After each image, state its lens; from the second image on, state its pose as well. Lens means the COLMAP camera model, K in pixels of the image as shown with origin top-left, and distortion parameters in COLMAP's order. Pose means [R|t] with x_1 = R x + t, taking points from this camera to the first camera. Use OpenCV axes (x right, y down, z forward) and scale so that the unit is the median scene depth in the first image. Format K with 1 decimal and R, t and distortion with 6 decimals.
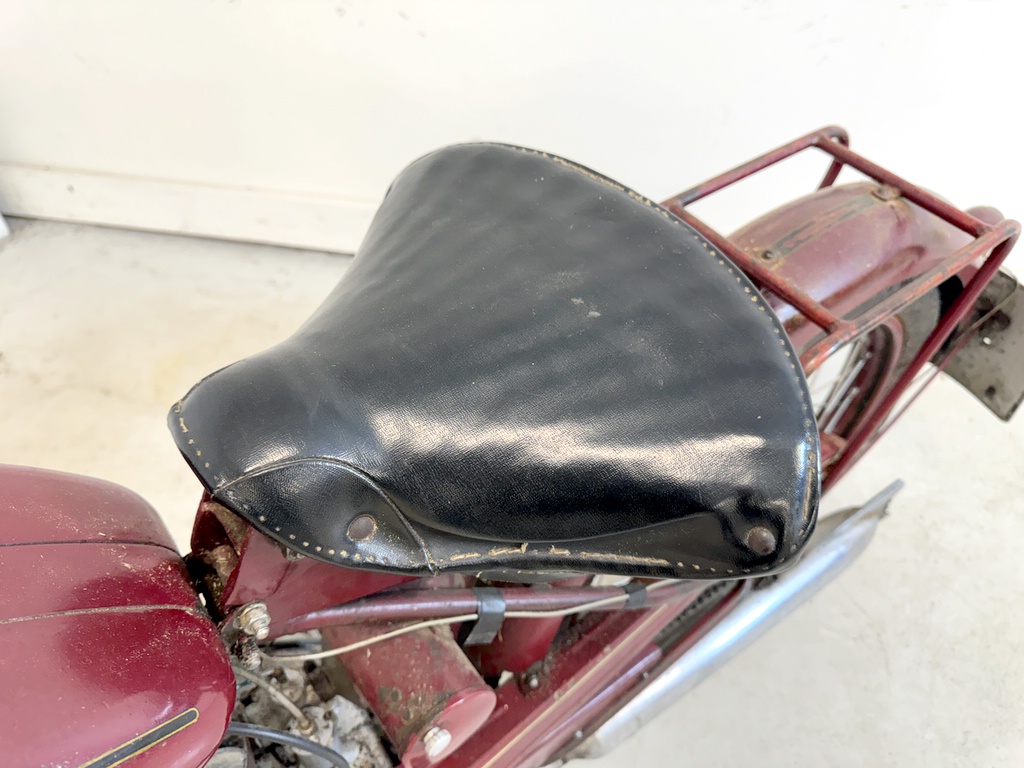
lens RADIAL K [[738.2, 0, 516.8], [0, 738.2, 378.4], [0, 0, 1]] dist [0.002371, -0.023369]
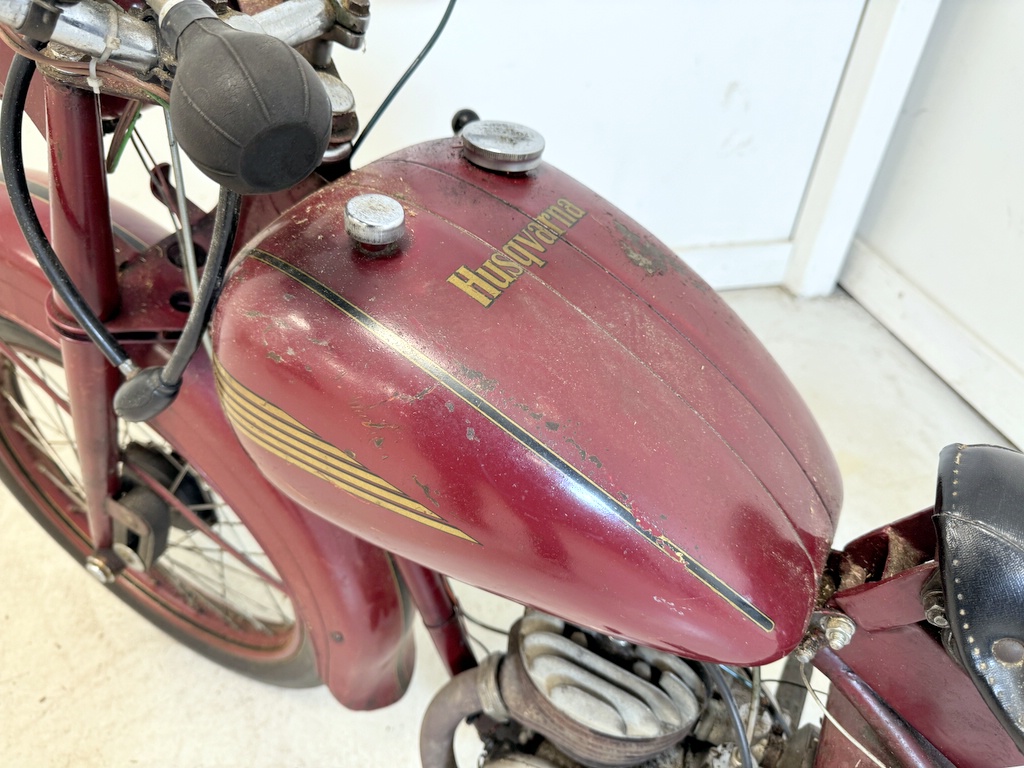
lens RADIAL K [[738.2, 0, 503.8], [0, 738.2, 388.7], [0, 0, 1]] dist [0.002371, -0.023369]
pose [[0.398825, 0.595846, -0.697070, -0.006380], [-0.701040, 0.688136, 0.187113, 0.224835], [0.591169, 0.414049, 0.692158, -0.199533]]
